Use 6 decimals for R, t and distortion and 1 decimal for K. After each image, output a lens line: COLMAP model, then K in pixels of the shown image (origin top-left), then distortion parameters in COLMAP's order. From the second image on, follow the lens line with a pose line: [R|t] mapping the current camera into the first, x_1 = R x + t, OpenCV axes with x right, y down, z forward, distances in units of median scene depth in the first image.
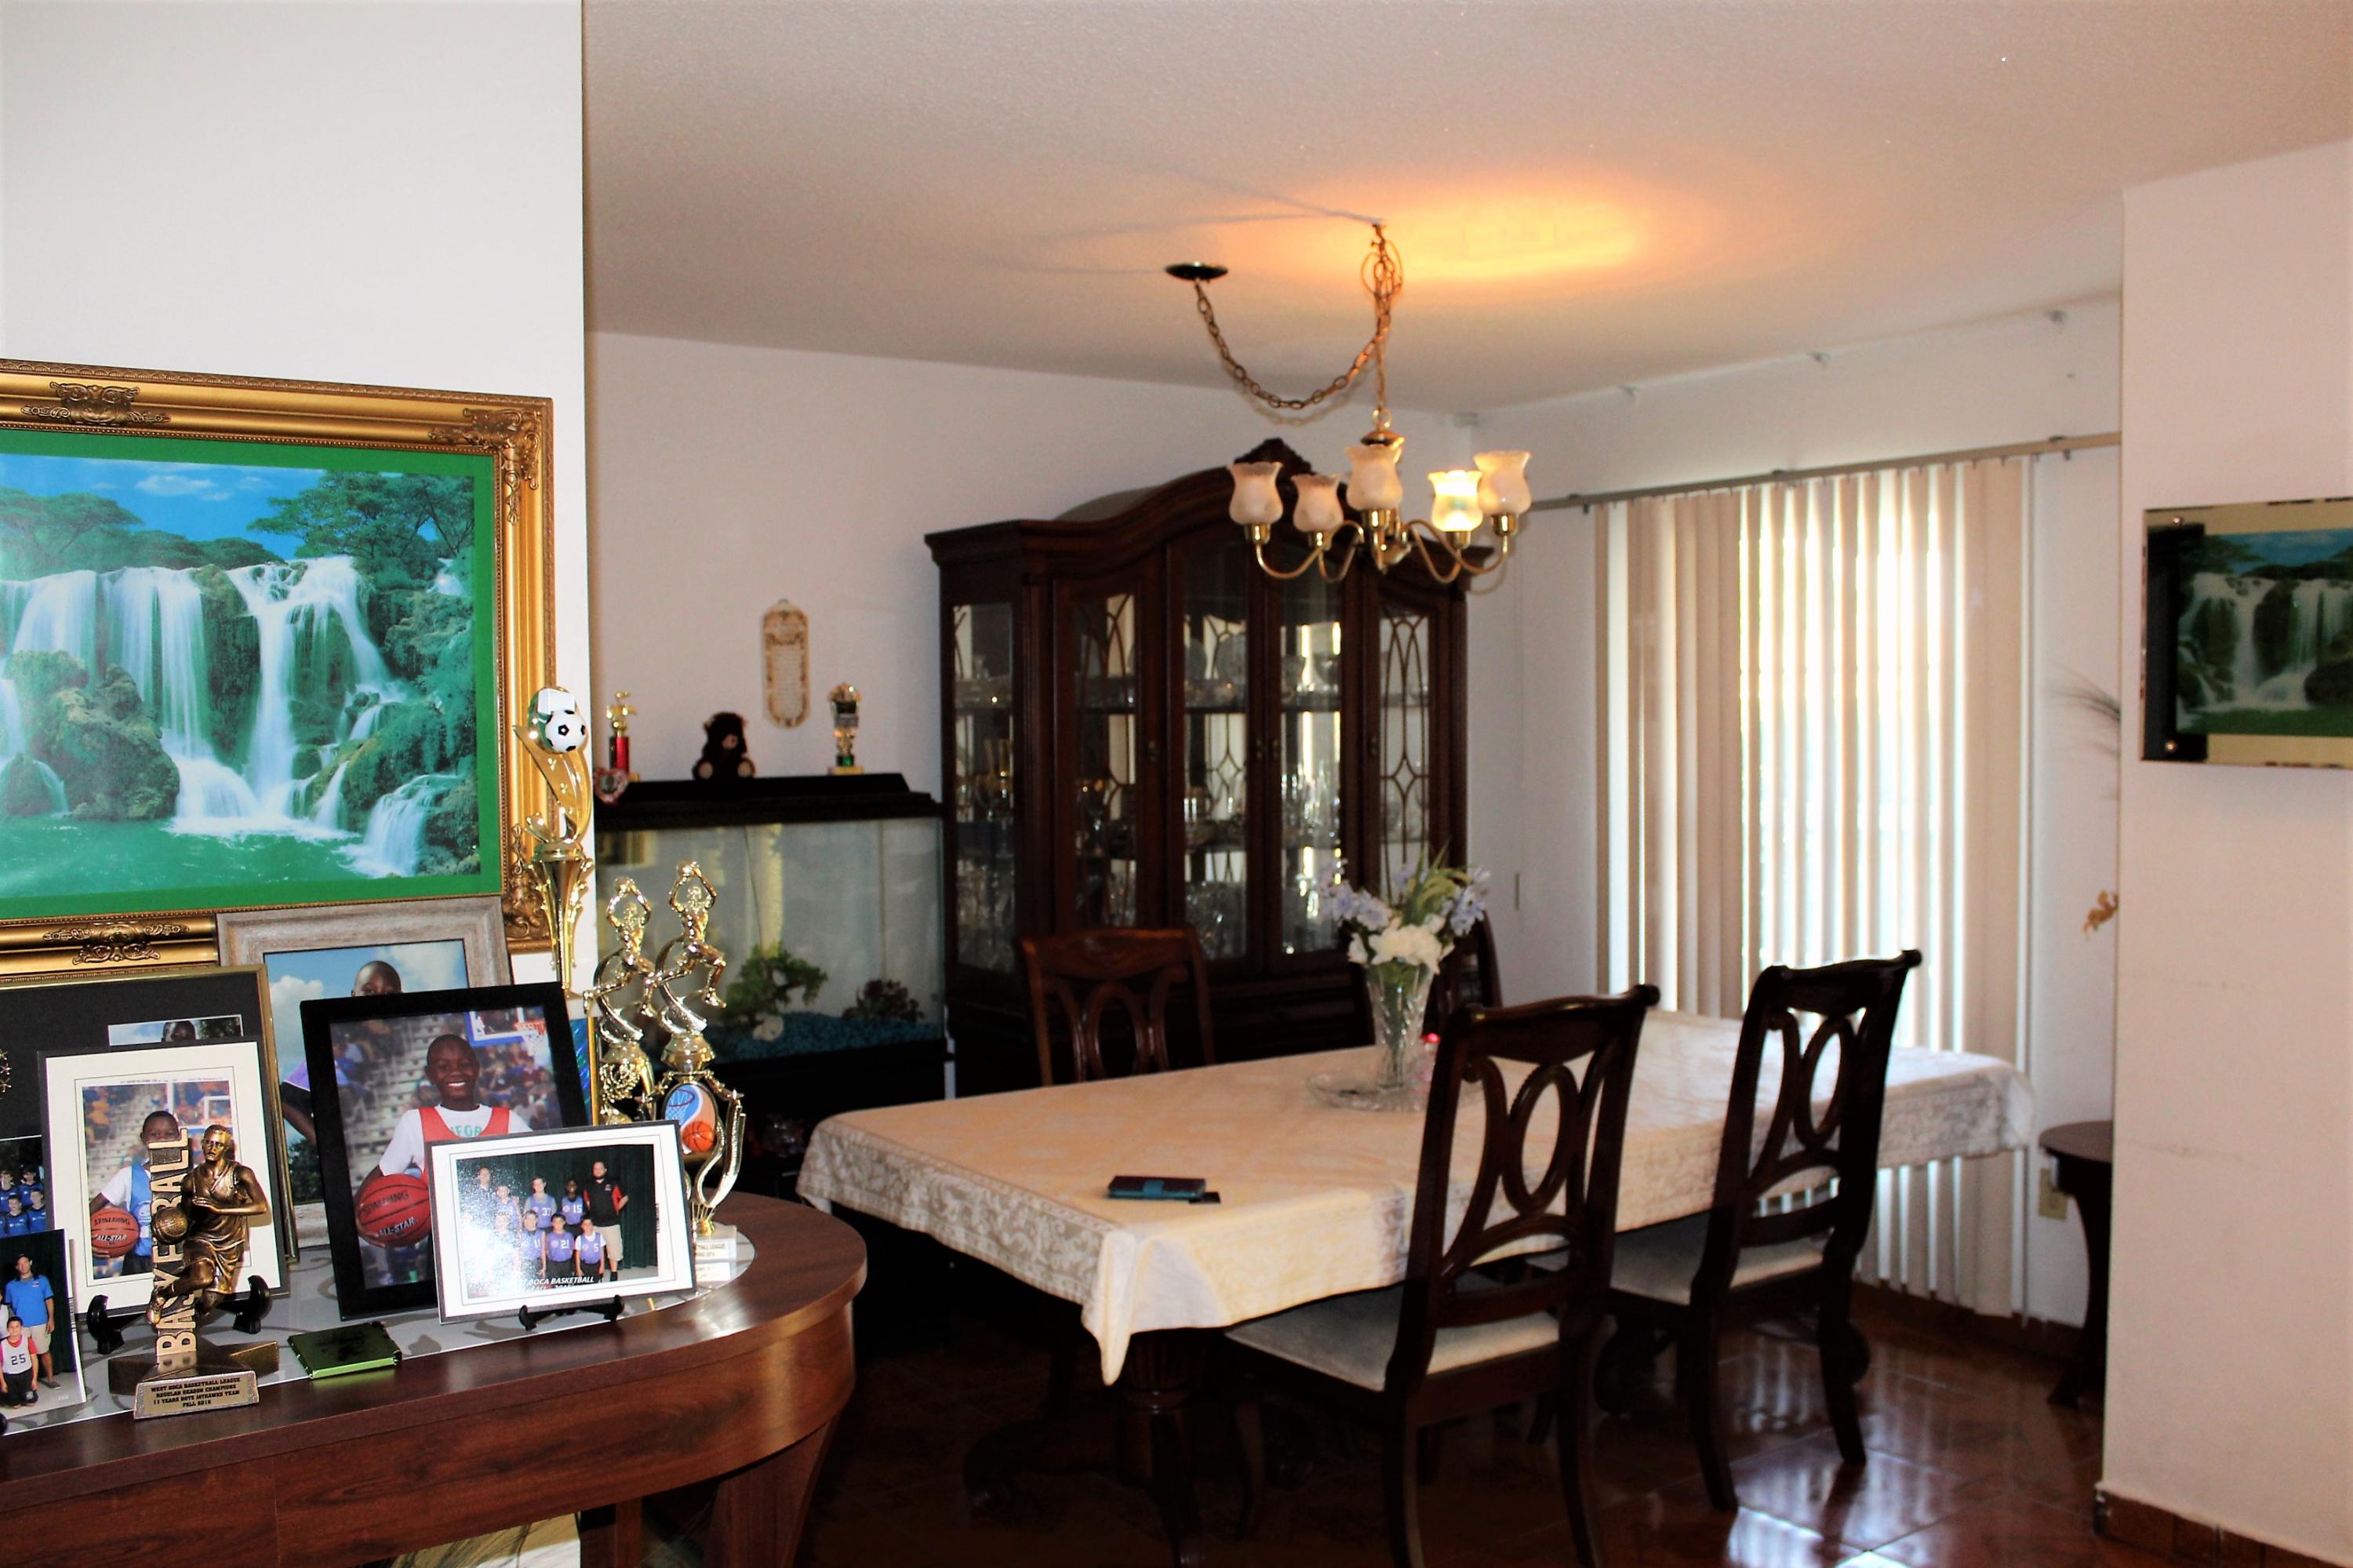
lens RADIAL K [[2023.2, 0, 1179.3], [0, 2023.2, 850.4], [0, 0, 1]] dist [-0.176890, 0.162282]
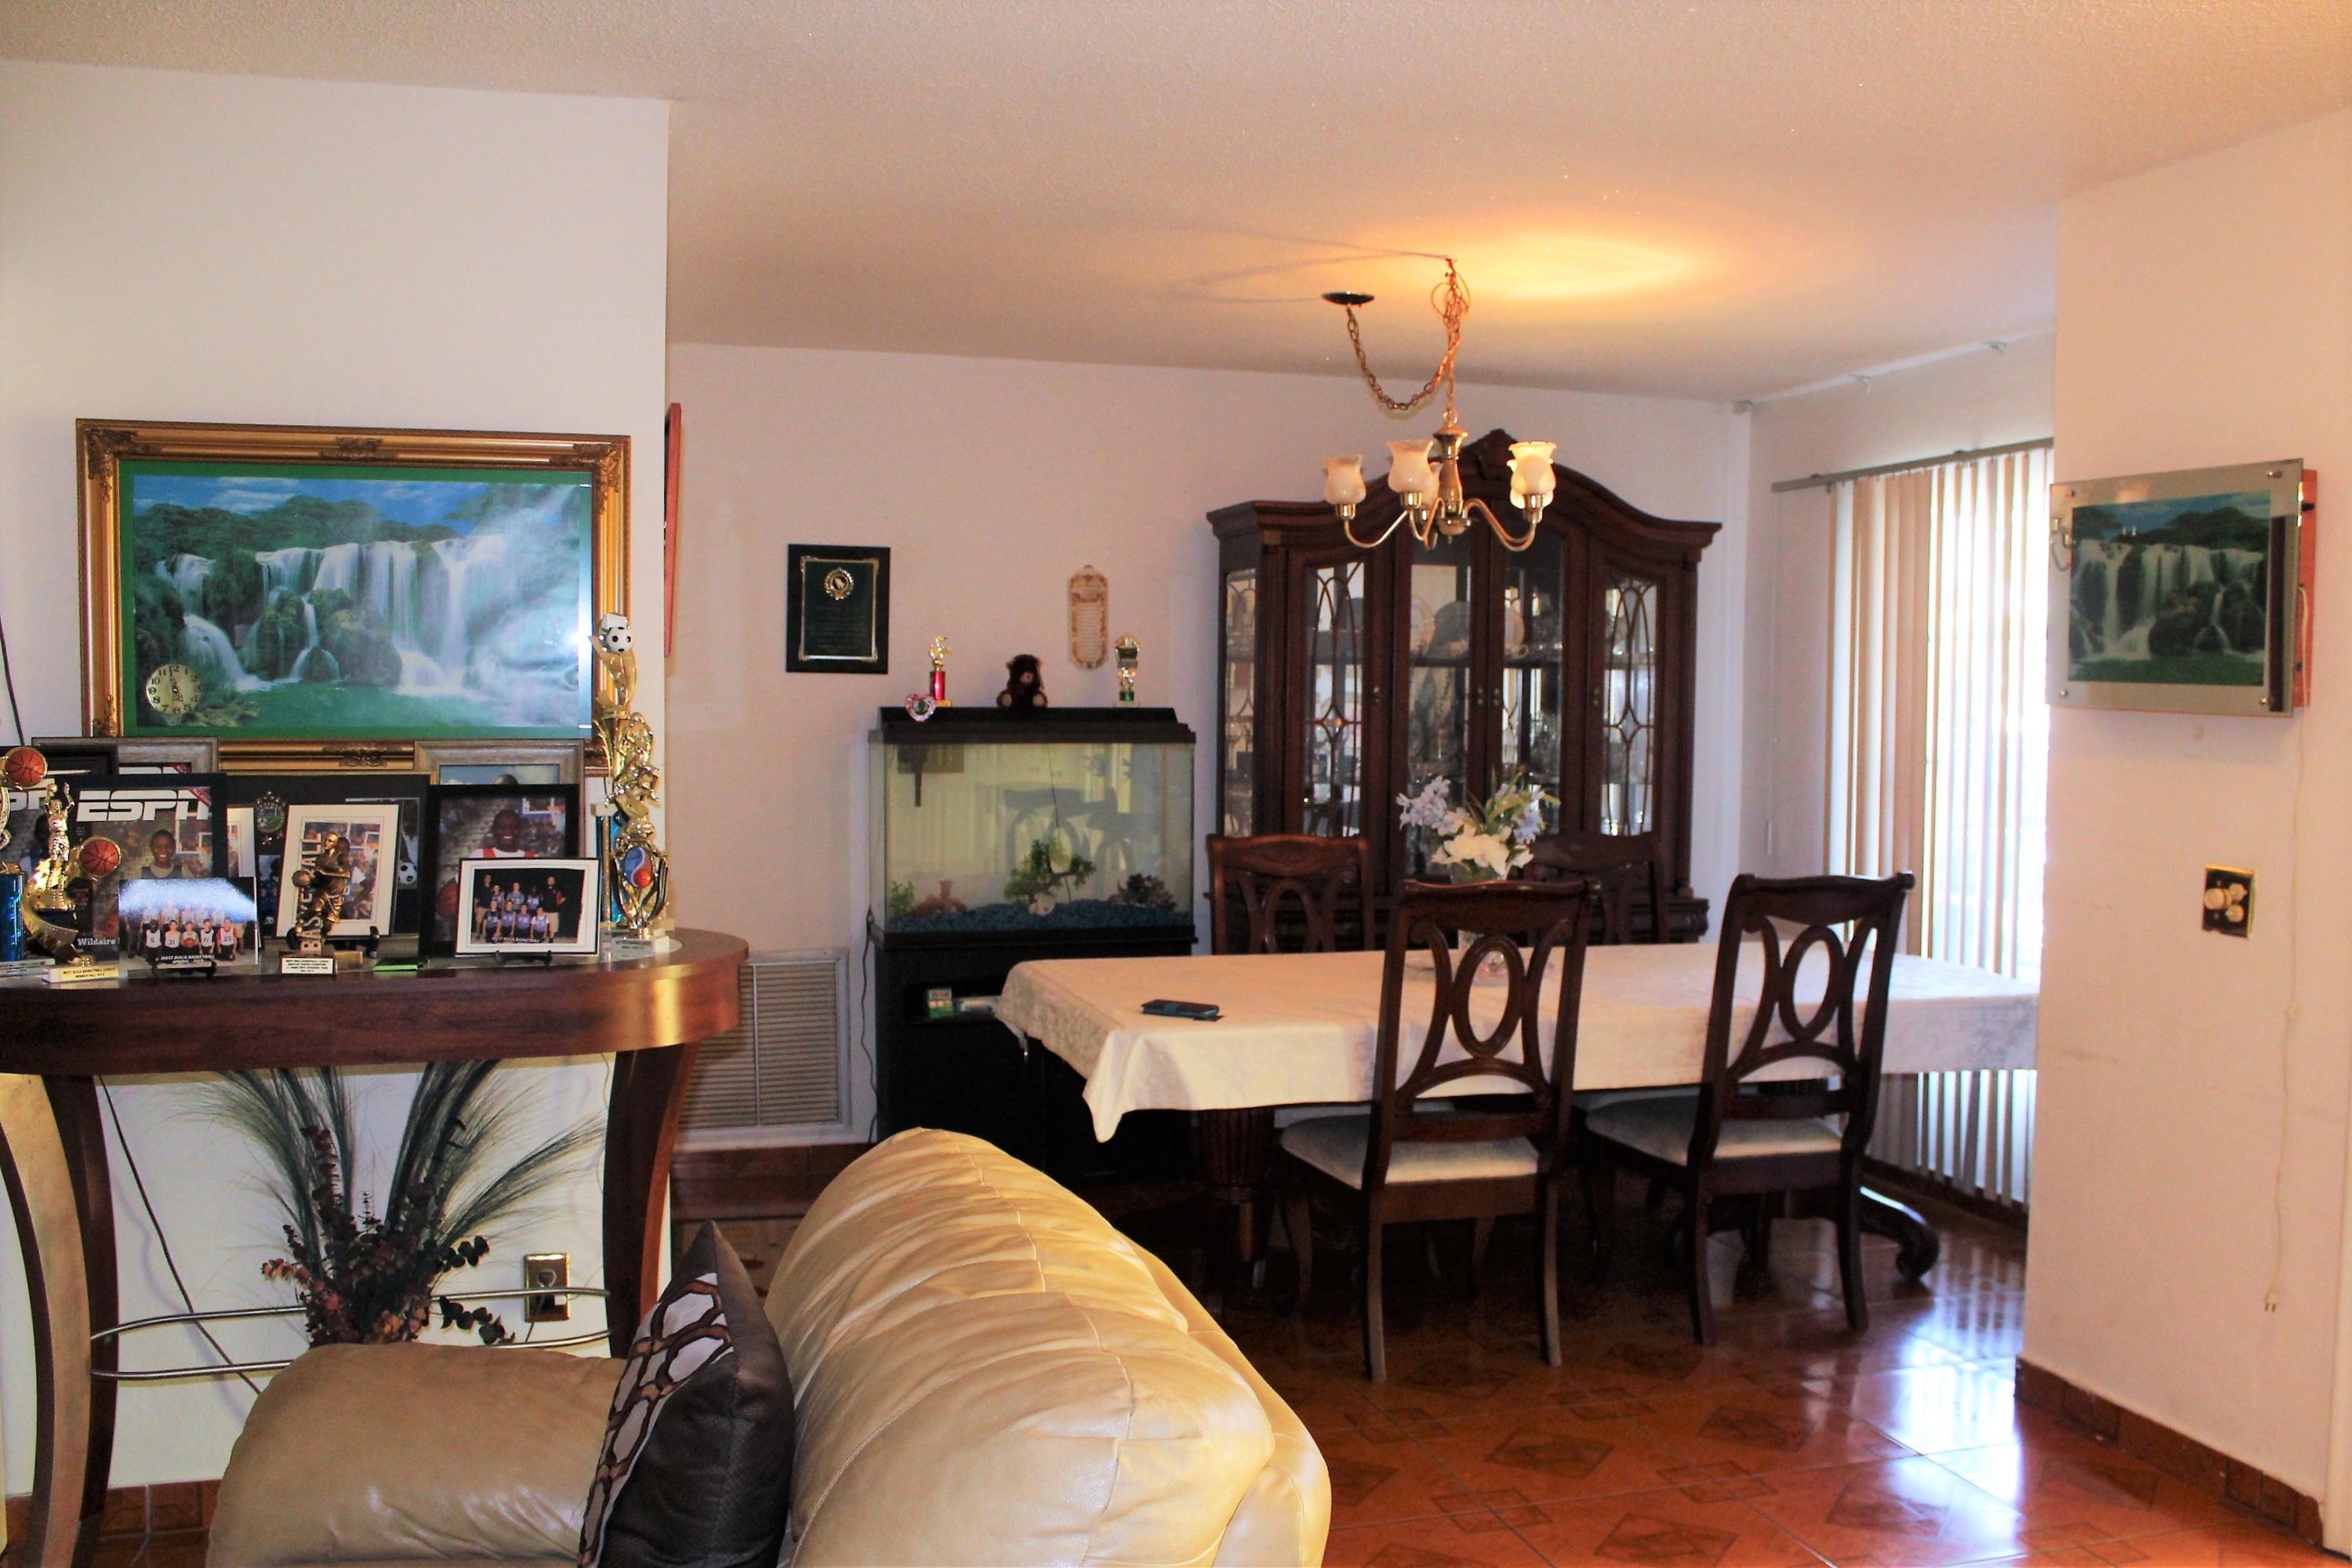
lens RADIAL K [[2022.3, 0, 1178.8], [0, 2022.3, 850.4], [0, 0, 1]] dist [-0.176890, 0.162282]
pose [[0.947179, 0.044319, -0.317628, 0.348034], [-0.040615, 0.999008, 0.018275, 0.034279], [0.318123, -0.004410, 0.948039, -0.217627]]
